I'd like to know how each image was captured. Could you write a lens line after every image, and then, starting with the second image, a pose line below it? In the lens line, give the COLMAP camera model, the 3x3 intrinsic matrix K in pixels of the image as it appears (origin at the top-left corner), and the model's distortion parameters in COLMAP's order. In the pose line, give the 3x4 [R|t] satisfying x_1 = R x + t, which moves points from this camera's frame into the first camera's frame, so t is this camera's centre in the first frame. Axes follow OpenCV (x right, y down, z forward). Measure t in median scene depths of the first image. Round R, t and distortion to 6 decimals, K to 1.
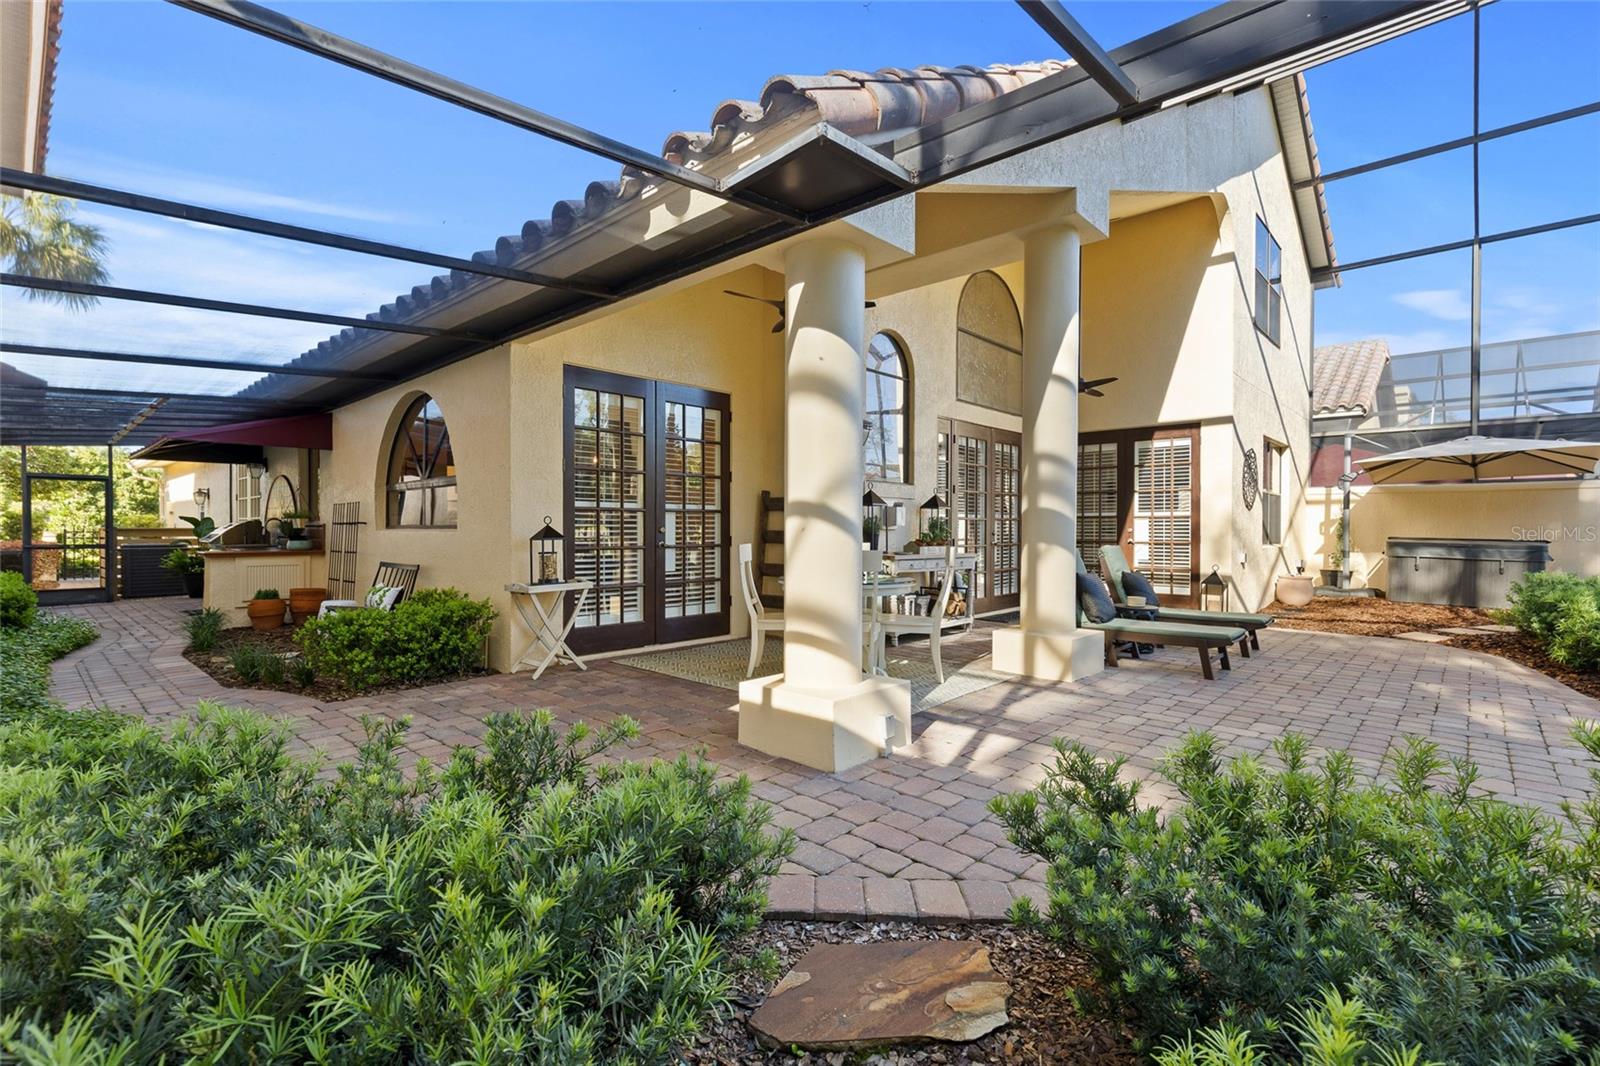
lens RADIAL K [[728.9, 0, 800.6], [0, 728.9, 532.8], [0, 0, 1]] dist [0.008658, -0.002239]
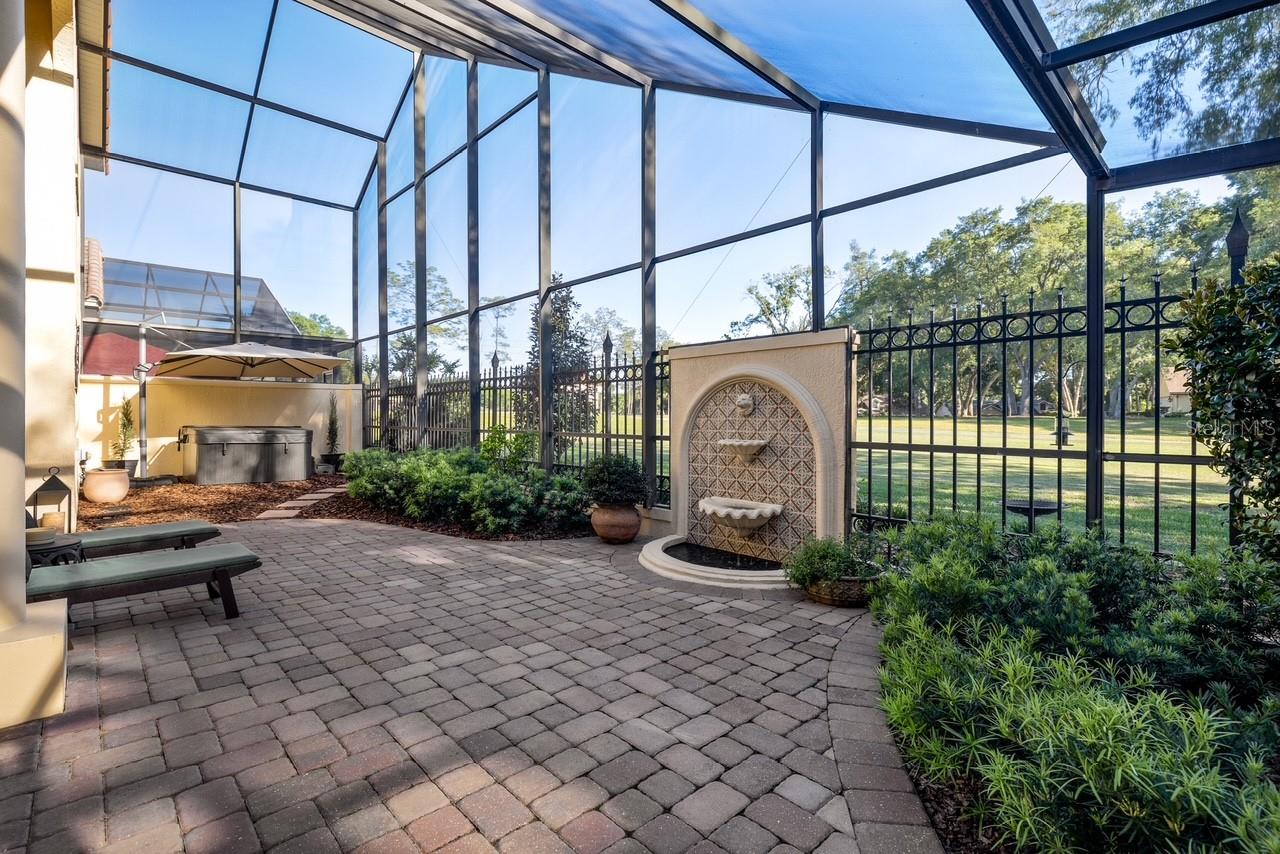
lens RADIAL K [[583.1, 0, 649.3], [0, 583.1, 425.5], [0, 0, 1]] dist [0.008658, -0.002239]
pose [[0.065468, -0.013125, 0.997768, -0.019186], [0.000915, 0.999914, 0.013093, -0.004198], [-0.997854, 0.000055, 0.065474, 0.239993]]
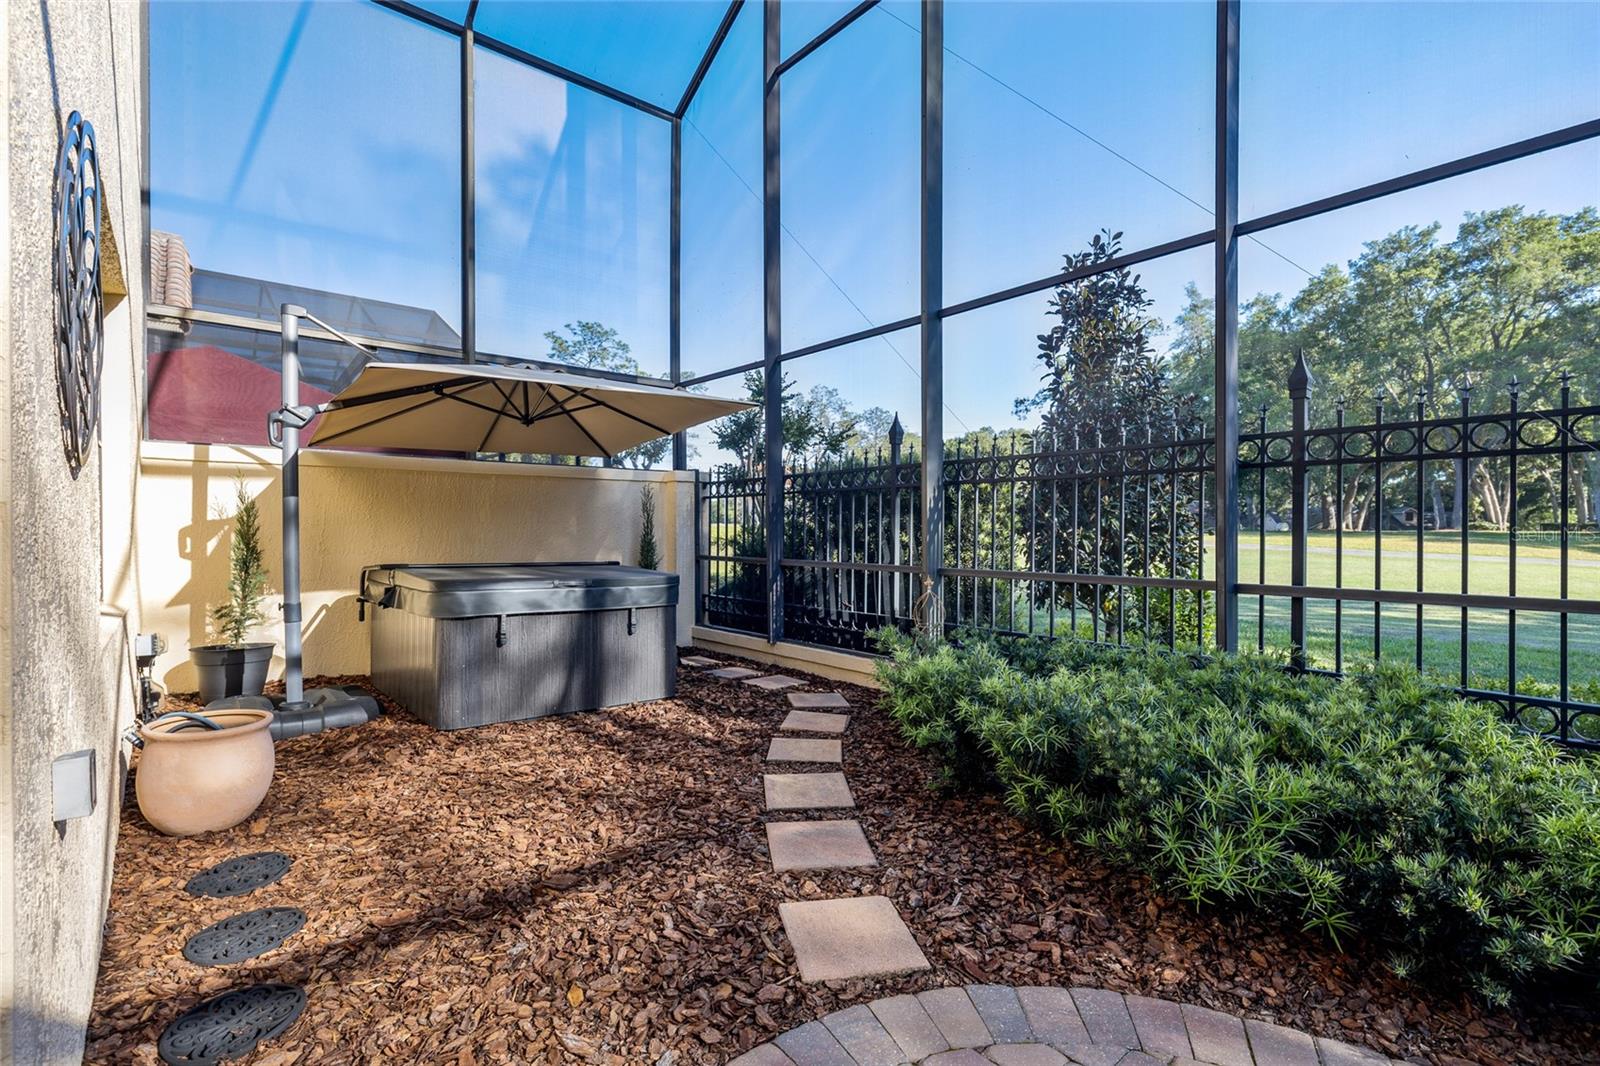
lens RADIAL K [[728.9, 0, 802.0], [0, 728.9, 541.1], [0, 0, 1]] dist [0.008658, -0.002239]
pose [[0.126018, -0.007368, 0.992001, 0.383117], [0.008464, 0.999944, 0.006352, -0.007194], [-0.991992, 0.007596, 0.126073, 0.664294]]
